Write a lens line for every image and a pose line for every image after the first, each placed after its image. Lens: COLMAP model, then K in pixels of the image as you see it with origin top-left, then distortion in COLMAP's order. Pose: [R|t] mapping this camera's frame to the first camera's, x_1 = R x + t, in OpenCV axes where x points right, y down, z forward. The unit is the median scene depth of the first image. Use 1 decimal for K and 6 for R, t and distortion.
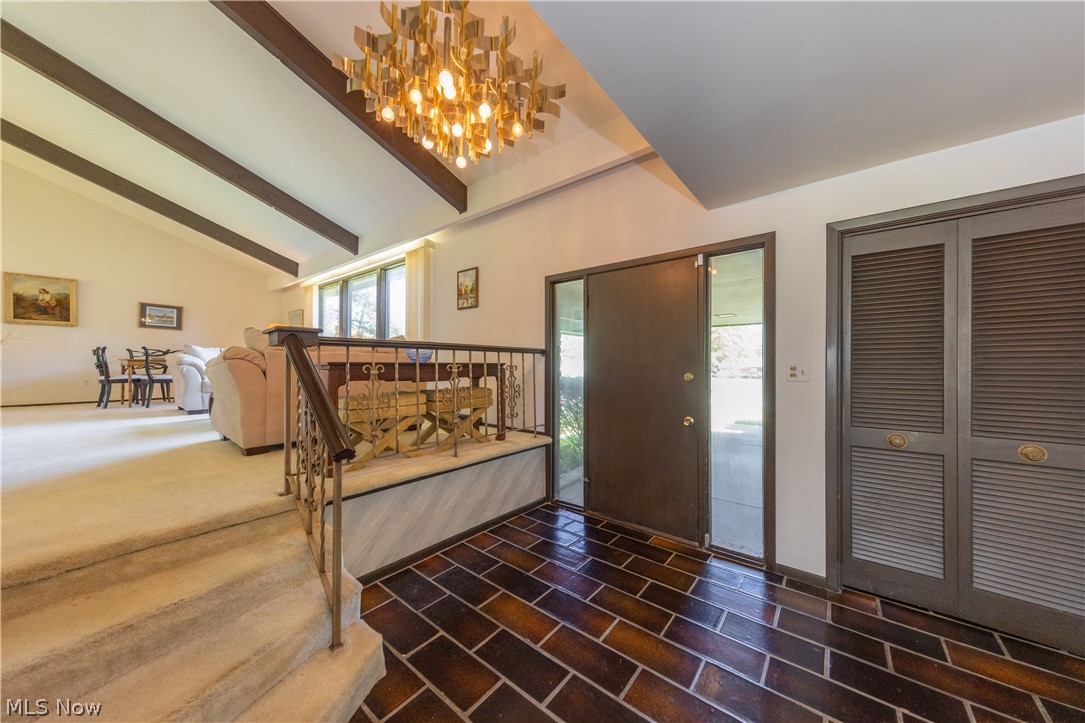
lens RADIAL K [[365.4, 0, 549.5], [0, 365.4, 362.2], [0, 0, 1]] dist [0.009376, -0.000065]
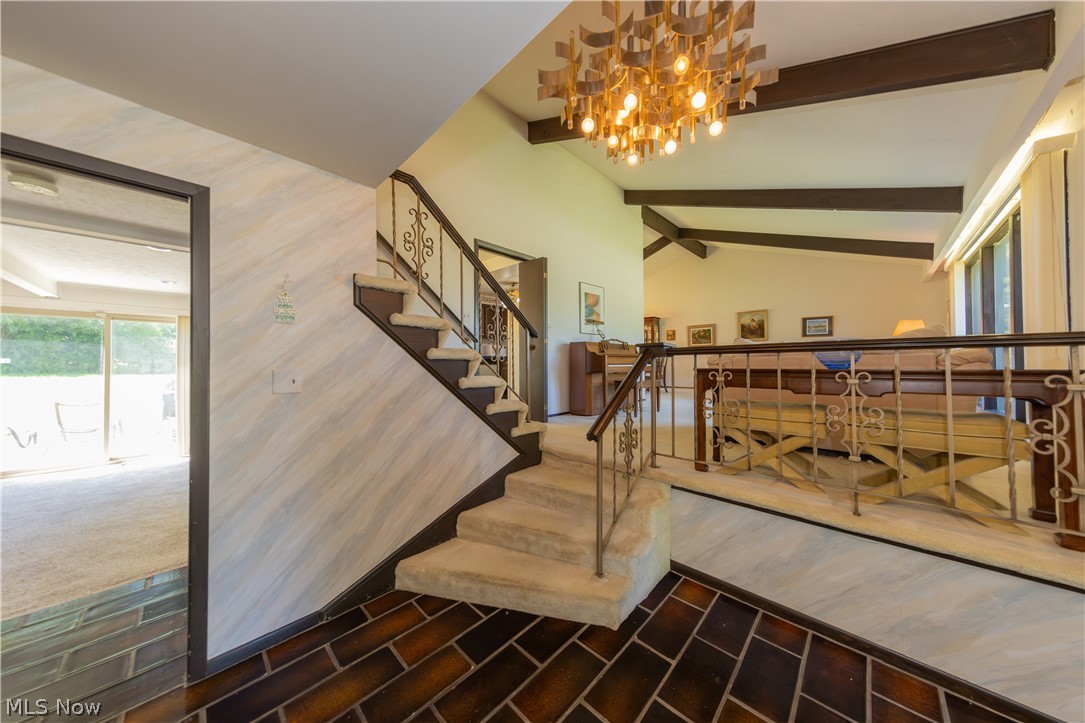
lens RADIAL K [[341.5, 0, 542.5], [0, 341.5, 361.5], [0, 0, 1]] dist [0.001017, -0.000025]
pose [[-0.096470, -0.011608, -0.995268, 0.194185], [0.011729, 0.999849, -0.012798, -0.005440], [0.995267, -0.012909, -0.096319, 0.245072]]
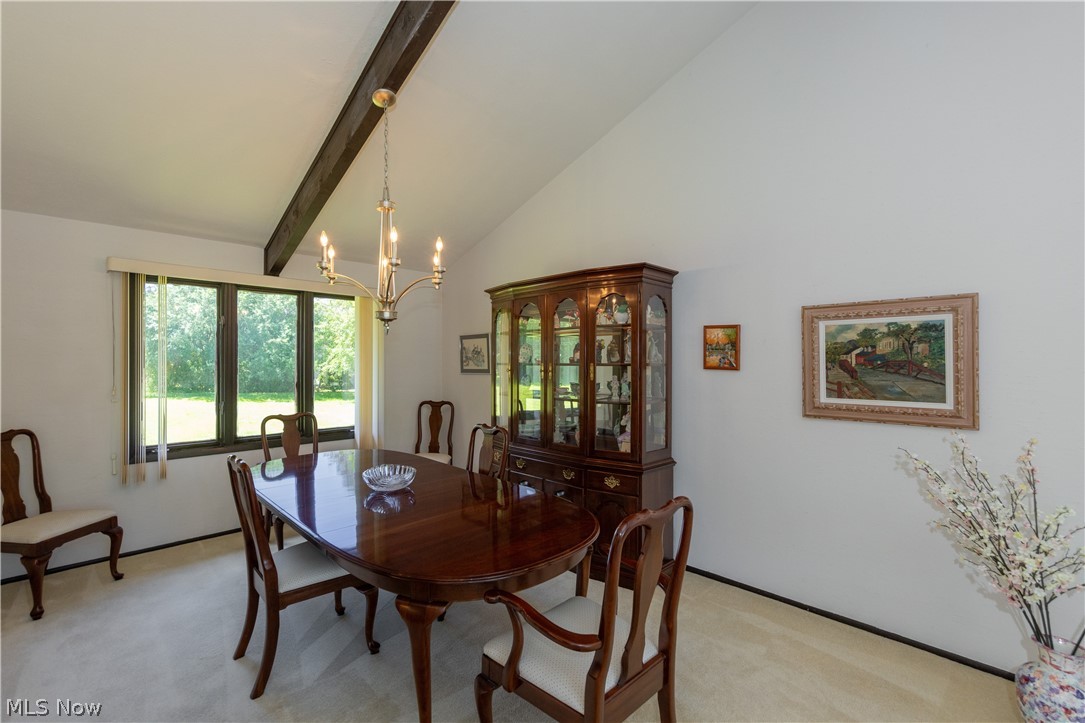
lens RADIAL K [[471.8, 0, 544.2], [0, 471.8, 358.5], [0, 0, 1]] dist [0.000758, 0.000044]
pose [[-0.083622, -0.007078, -0.996472, -1.074177], [0.006873, 0.999947, -0.007680, -0.141047], [0.996474, -0.007491, -0.083569, 0.581443]]
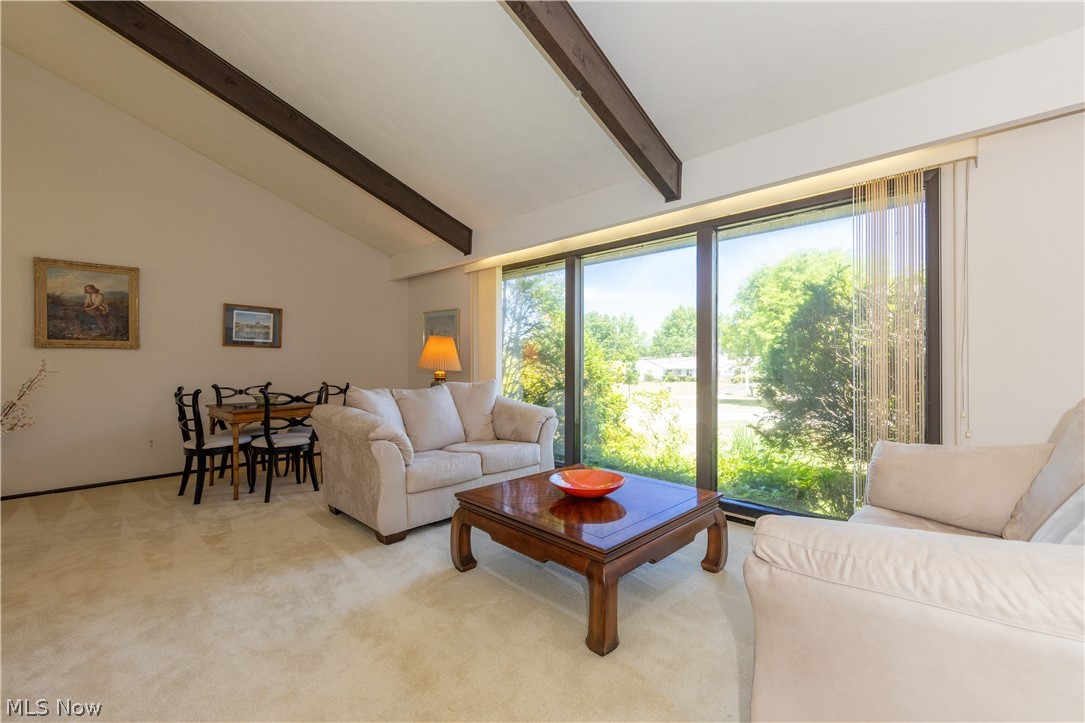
lens RADIAL K [[455.7, 0, 547.0], [0, 455.7, 359.7], [0, 0, 1]] dist [0.007907, -0.000172]
pose [[0.995424, -0.006717, -0.095315, -0.612521], [0.006715, 0.999977, -0.000337, -0.079626], [0.095315, -0.000304, 0.995447, 0.372688]]
